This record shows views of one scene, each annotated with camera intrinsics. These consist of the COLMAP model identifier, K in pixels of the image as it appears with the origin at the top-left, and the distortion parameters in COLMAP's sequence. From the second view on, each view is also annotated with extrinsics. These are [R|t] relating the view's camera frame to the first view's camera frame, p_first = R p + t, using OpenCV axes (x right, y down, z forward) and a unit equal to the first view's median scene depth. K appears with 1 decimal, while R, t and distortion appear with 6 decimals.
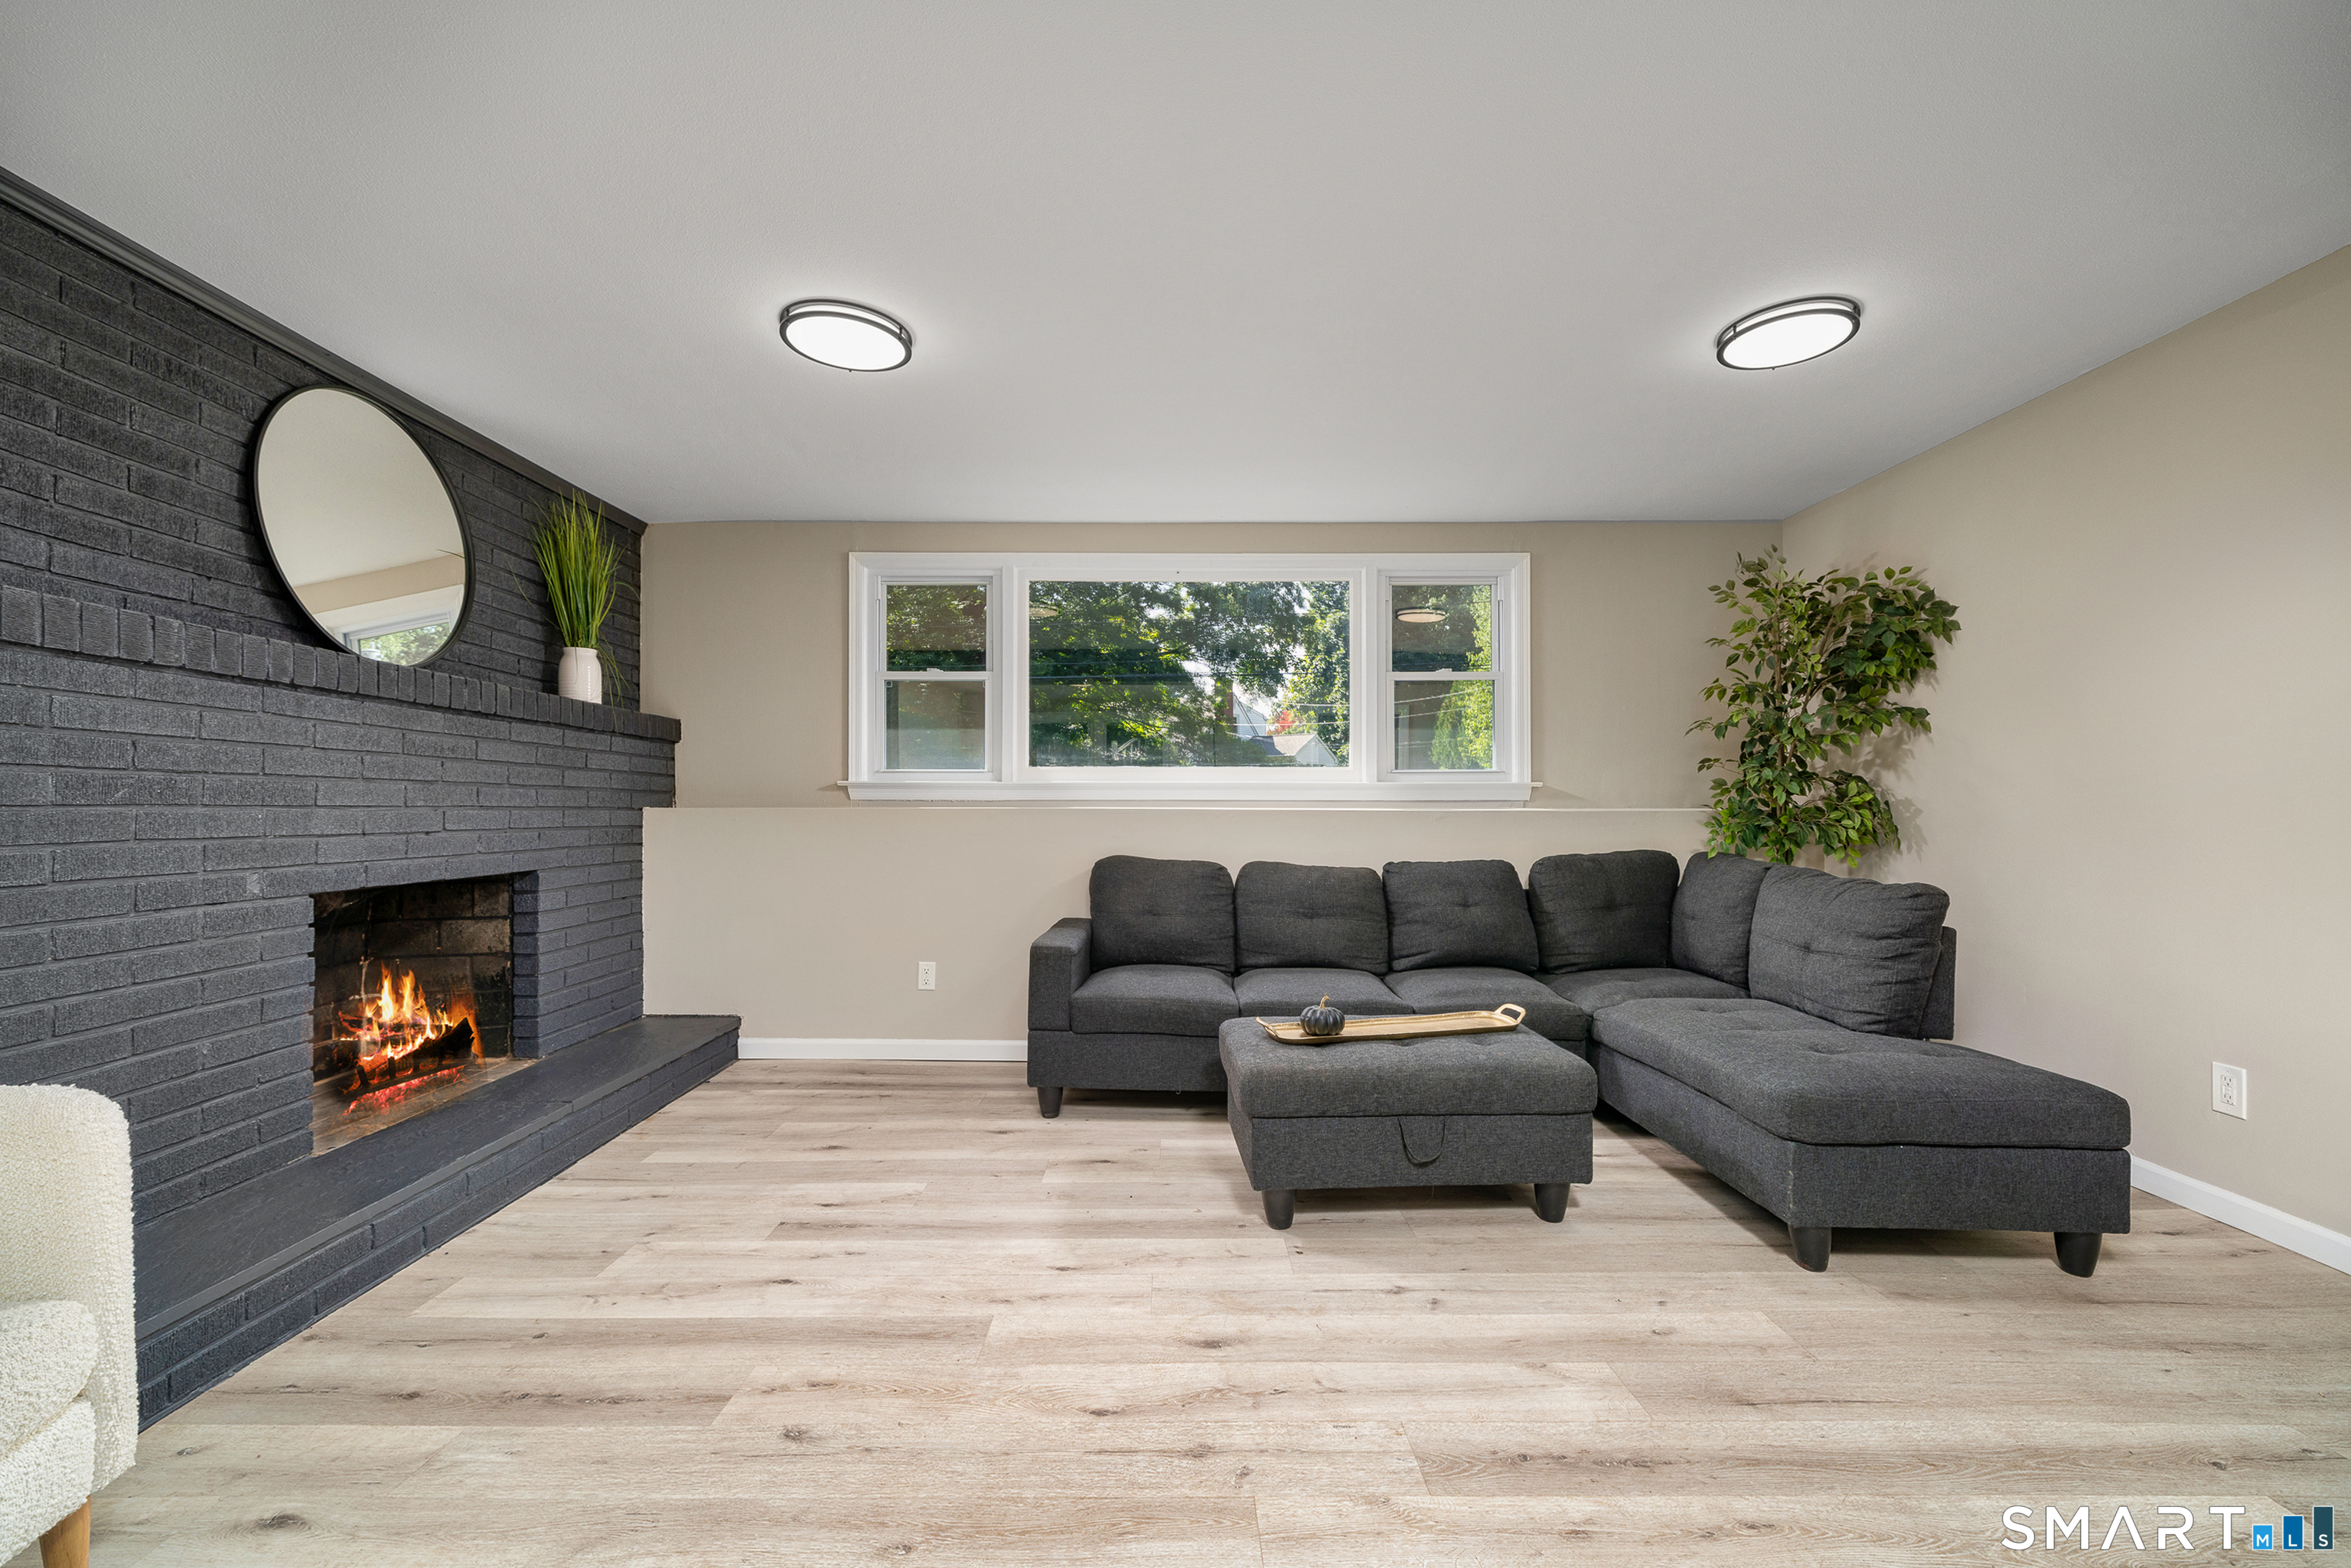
lens RADIAL K [[1018.2, 0, 1226.3], [0, 1018.2, 772.4], [0, 0, 1]] dist [-0.001042, -0.000176]
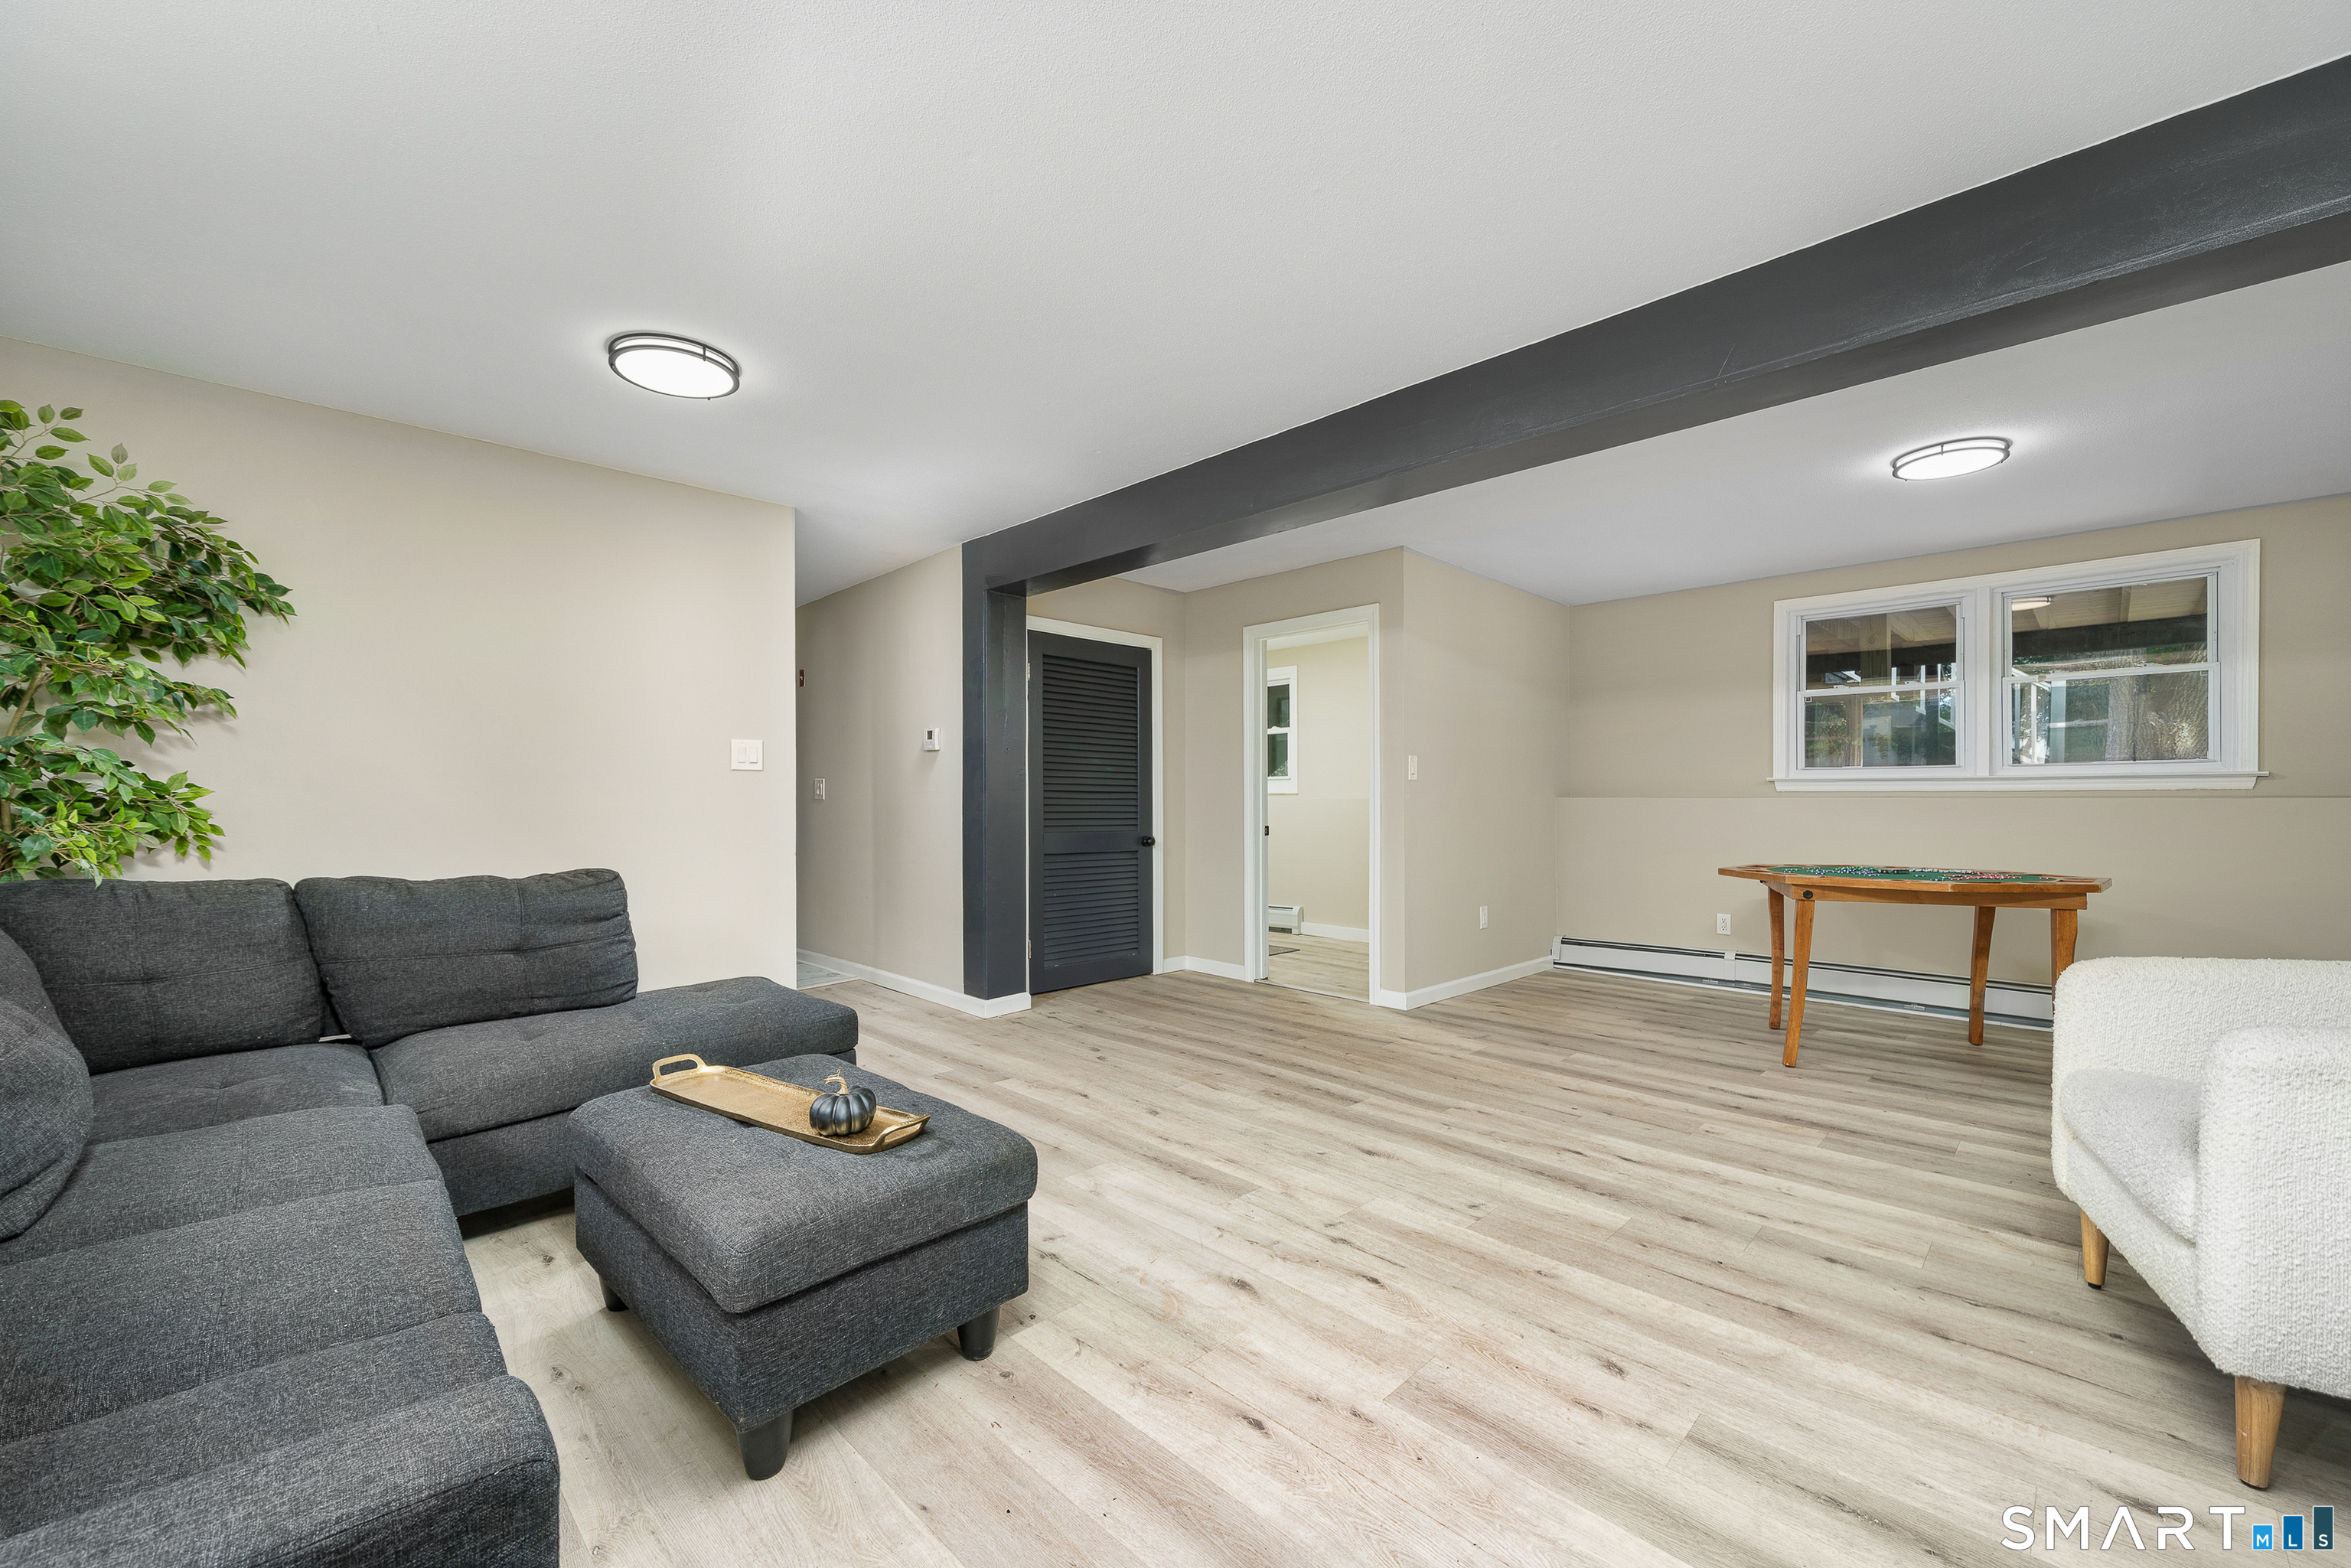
lens RADIAL K [[937.2, 0, 1179.1], [0, 937.2, 799.4], [0, 0, 1]] dist [-0.001782, -0.000054]
pose [[-0.695437, 0.006603, 0.718557, -0.382735], [-0.028985, 0.998886, -0.037231, 0.028965], [-0.718002, -0.046719, -0.694471, 0.954994]]
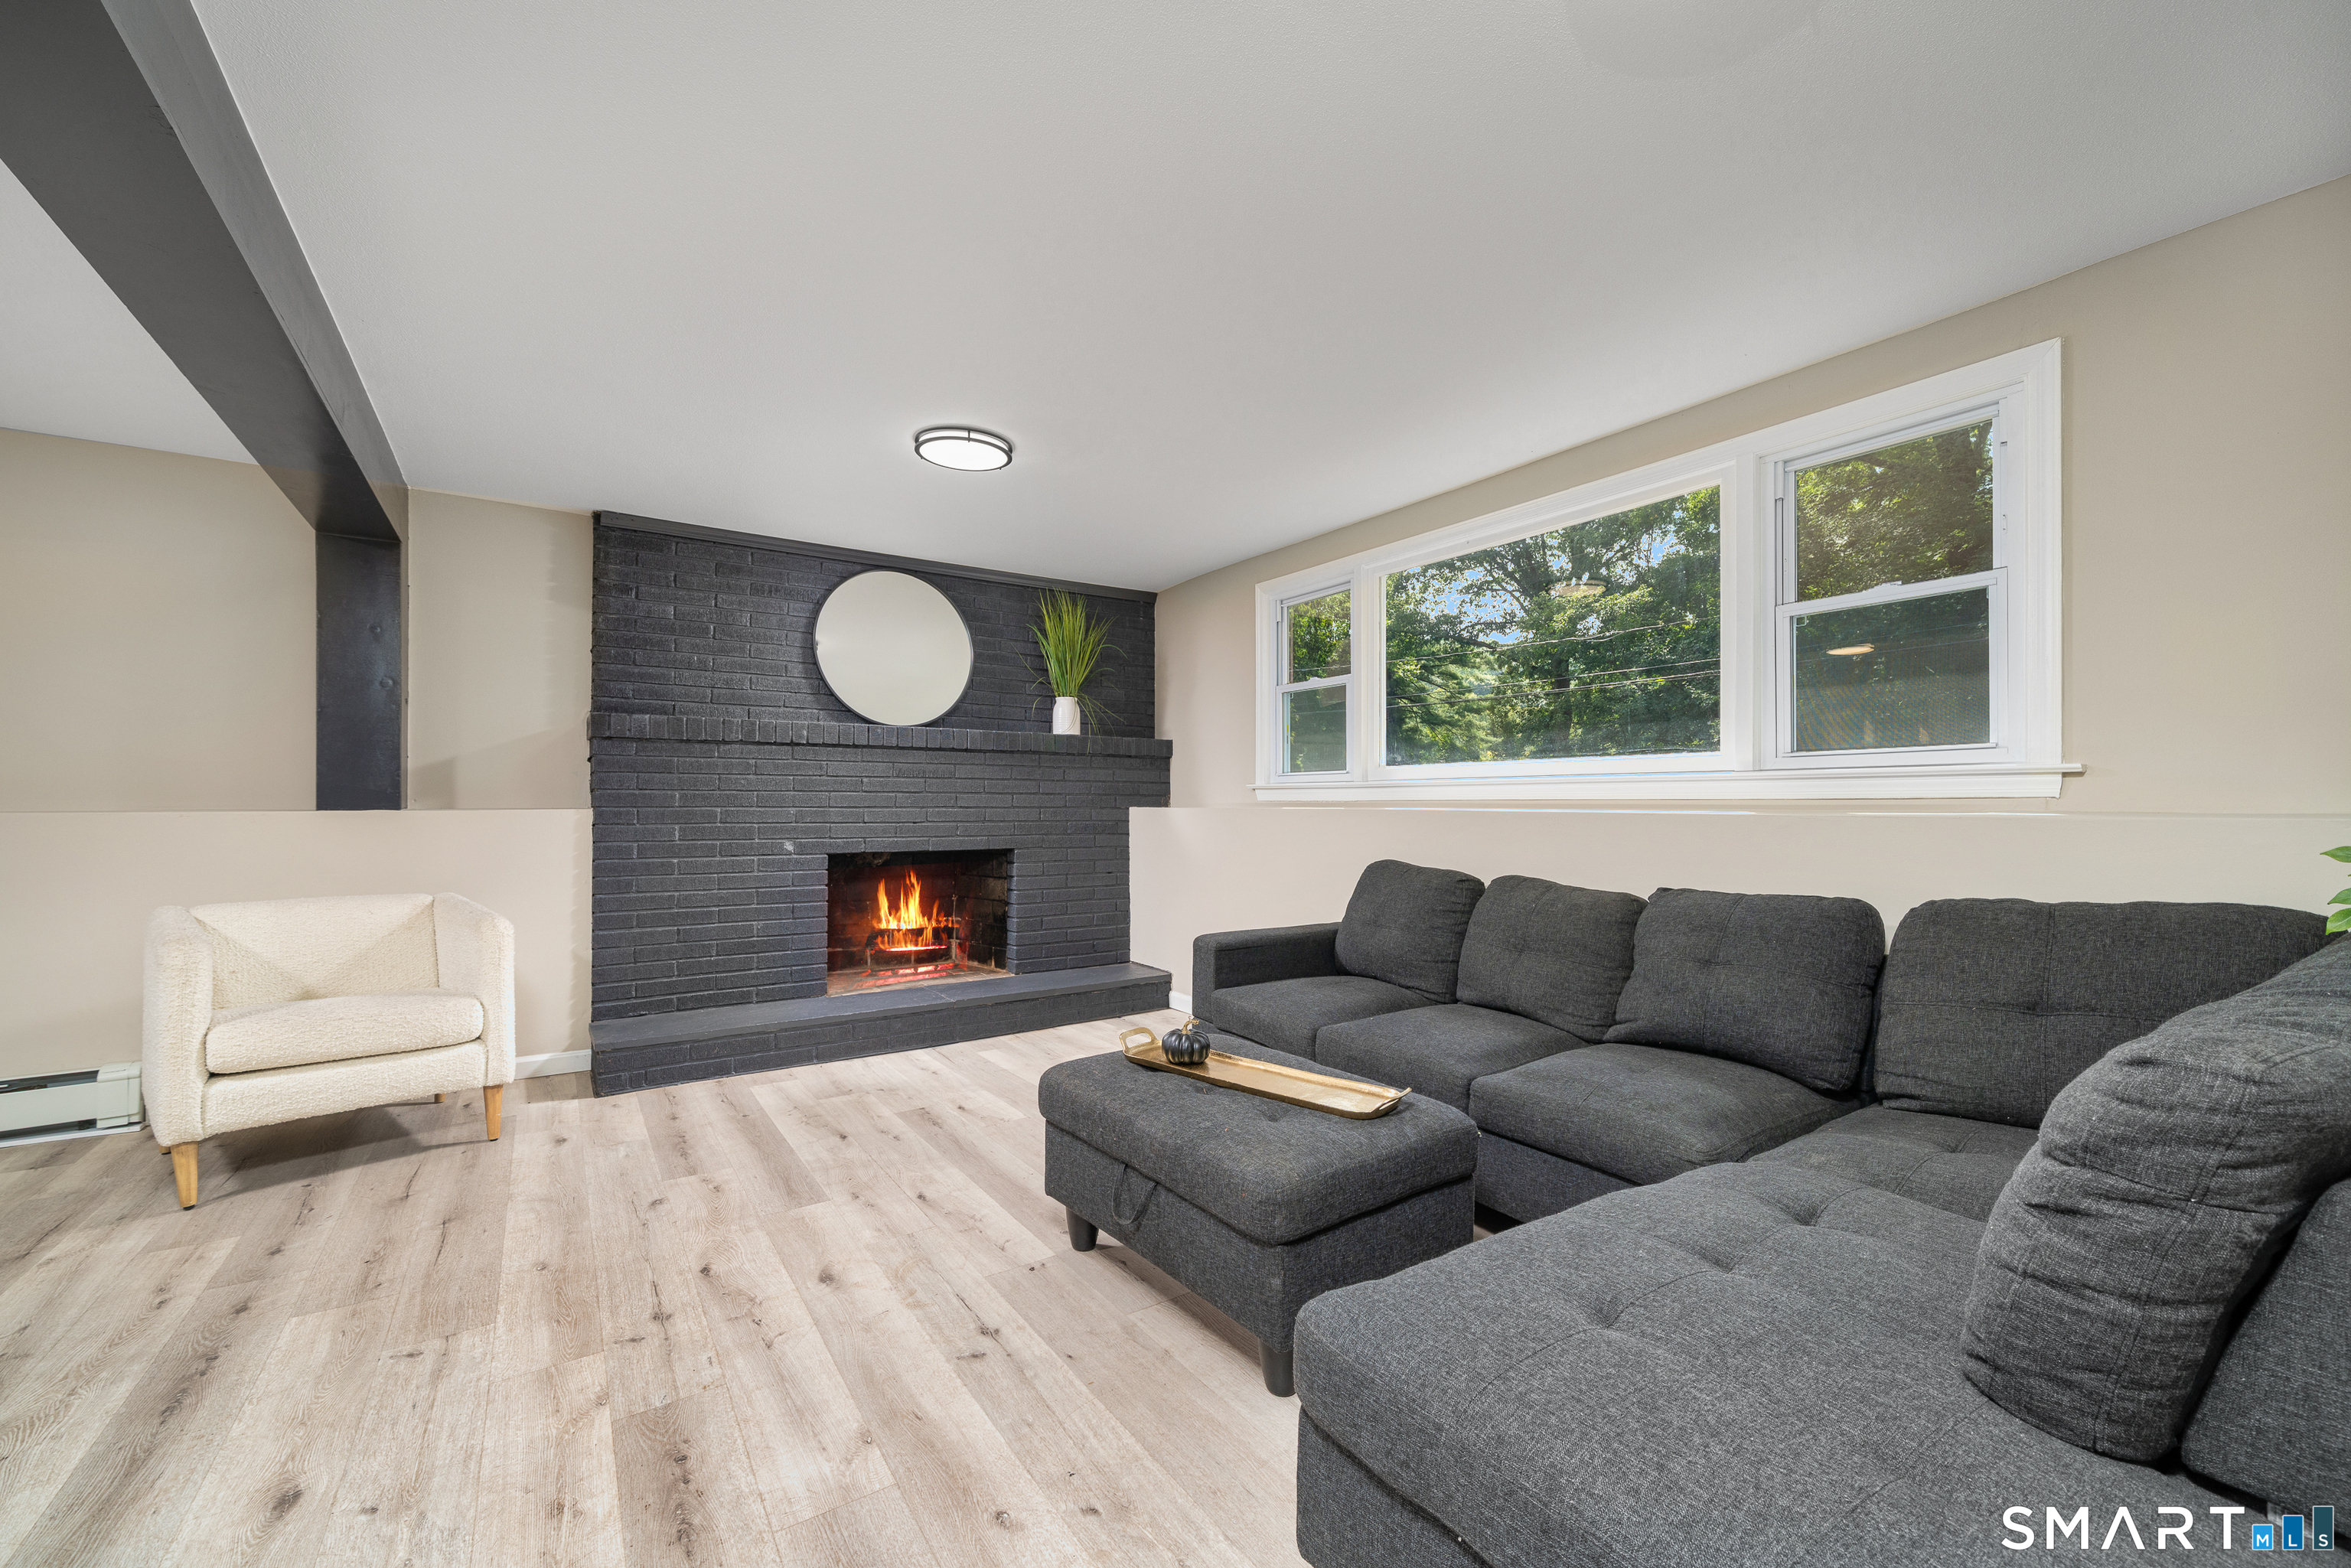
lens RADIAL K [[971.1, 0, 1161.6], [0, 971.1, 793.7], [0, 0, 1]] dist [-0.001733, 0.000421]
pose [[0.533865, -0.011097, -0.845497, 0.604636], [0.039912, 0.999130, 0.012087, 0.002530], [0.844627, -0.040199, 0.533843, 0.396293]]
